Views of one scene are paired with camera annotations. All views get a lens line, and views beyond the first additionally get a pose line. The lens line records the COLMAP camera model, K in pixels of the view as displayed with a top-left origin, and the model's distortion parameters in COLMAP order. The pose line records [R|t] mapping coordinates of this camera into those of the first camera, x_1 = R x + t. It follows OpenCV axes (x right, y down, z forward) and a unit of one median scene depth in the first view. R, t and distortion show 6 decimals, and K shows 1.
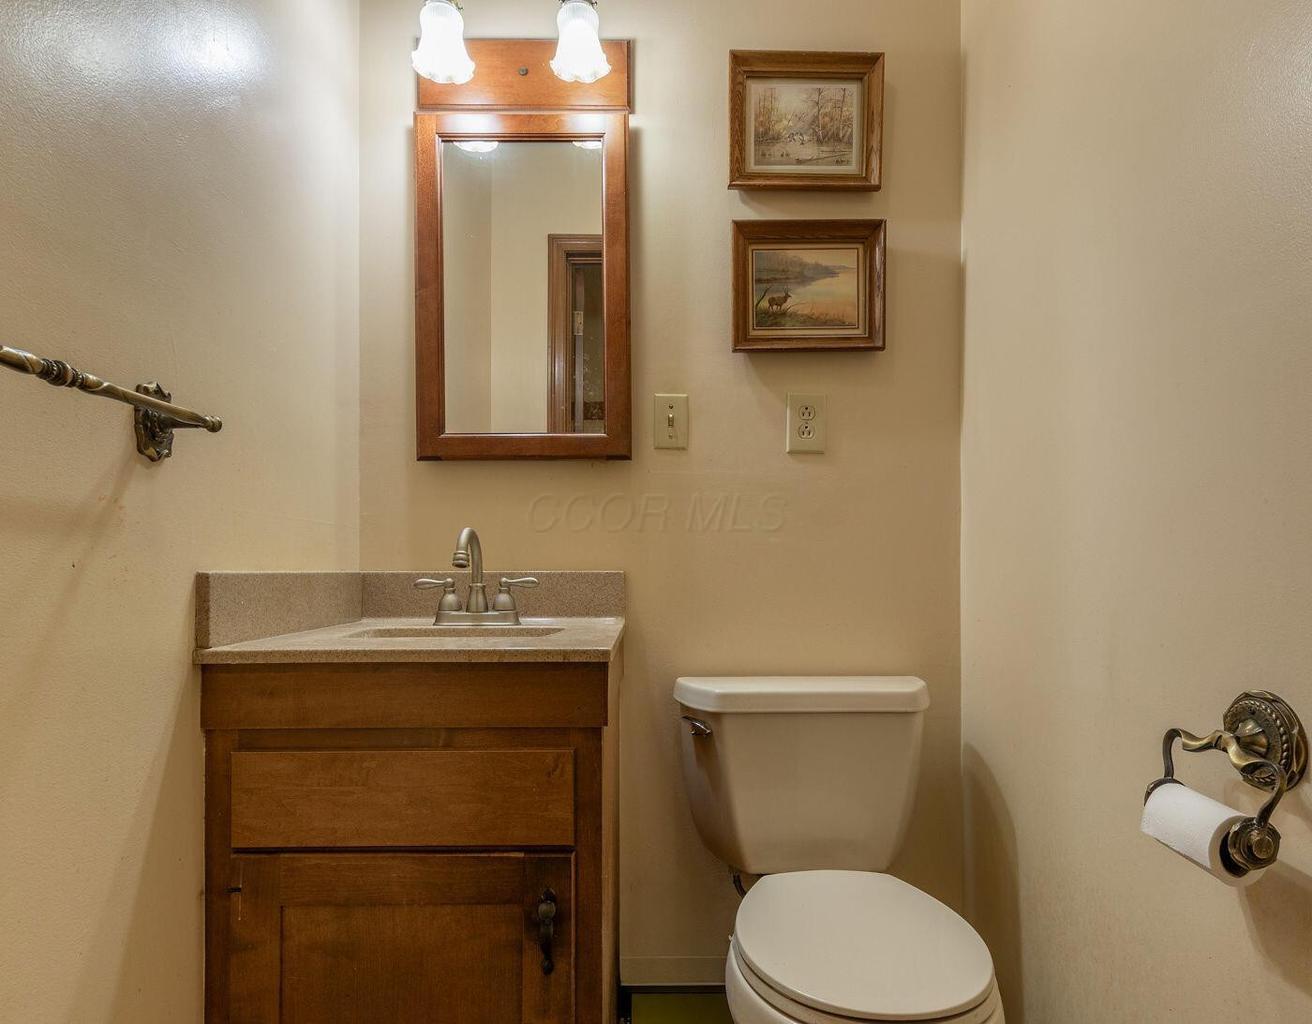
lens RADIAL K [[776.7, 0, 656.0], [0, 776.7, 565.6], [0, 0, 1]] dist [0.007968, 0.001564]
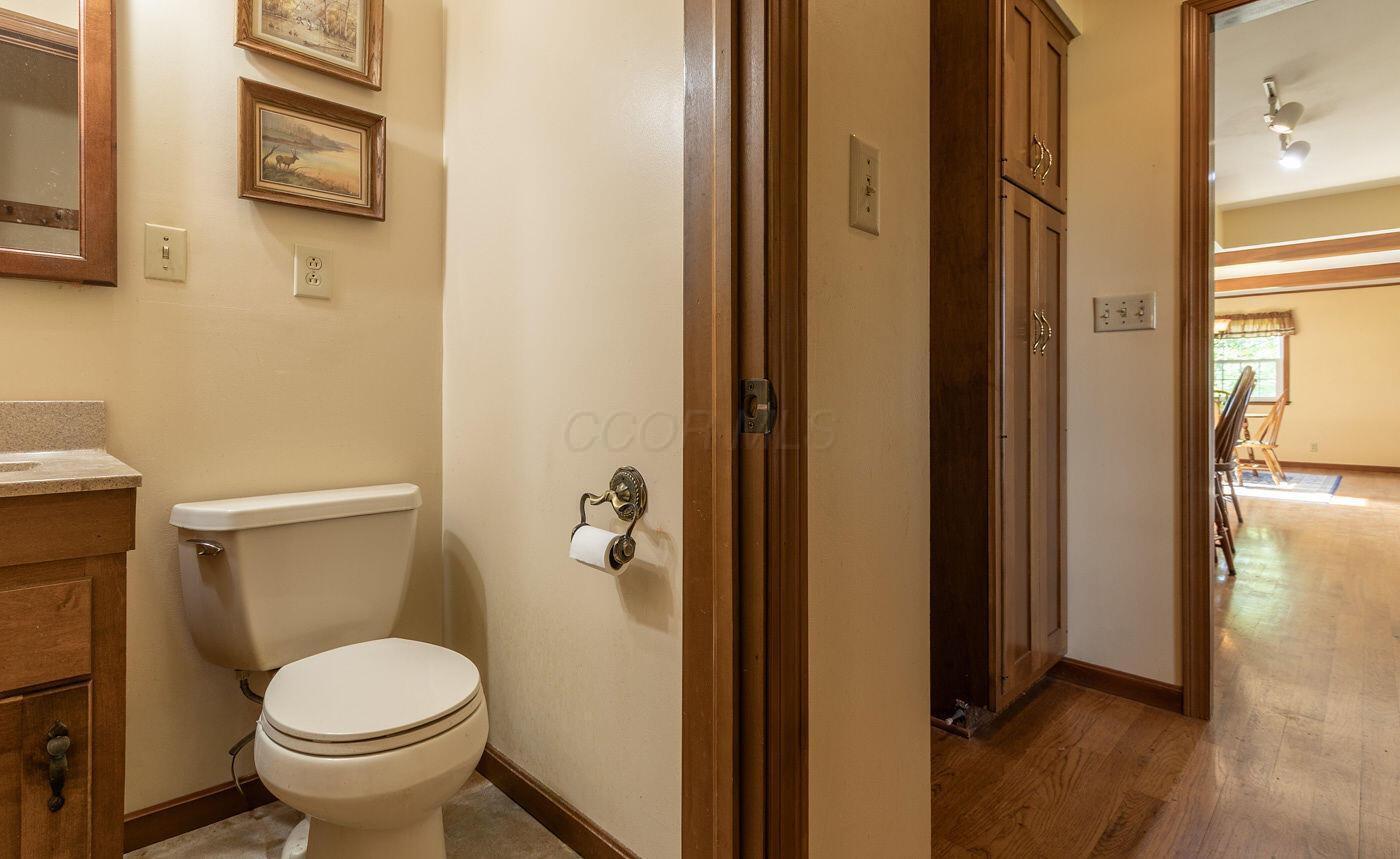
lens RADIAL K [[662.6, 0, 698.6], [0, 662.6, 389.2], [0, 0, 1]] dist [-0.002846, -0.001050]
pose [[0.708323, 0.007847, 0.705845, -0.096378], [-0.001567, 0.999953, -0.009544, -0.000807], [-0.705886, 0.005654, 0.708302, -0.101693]]
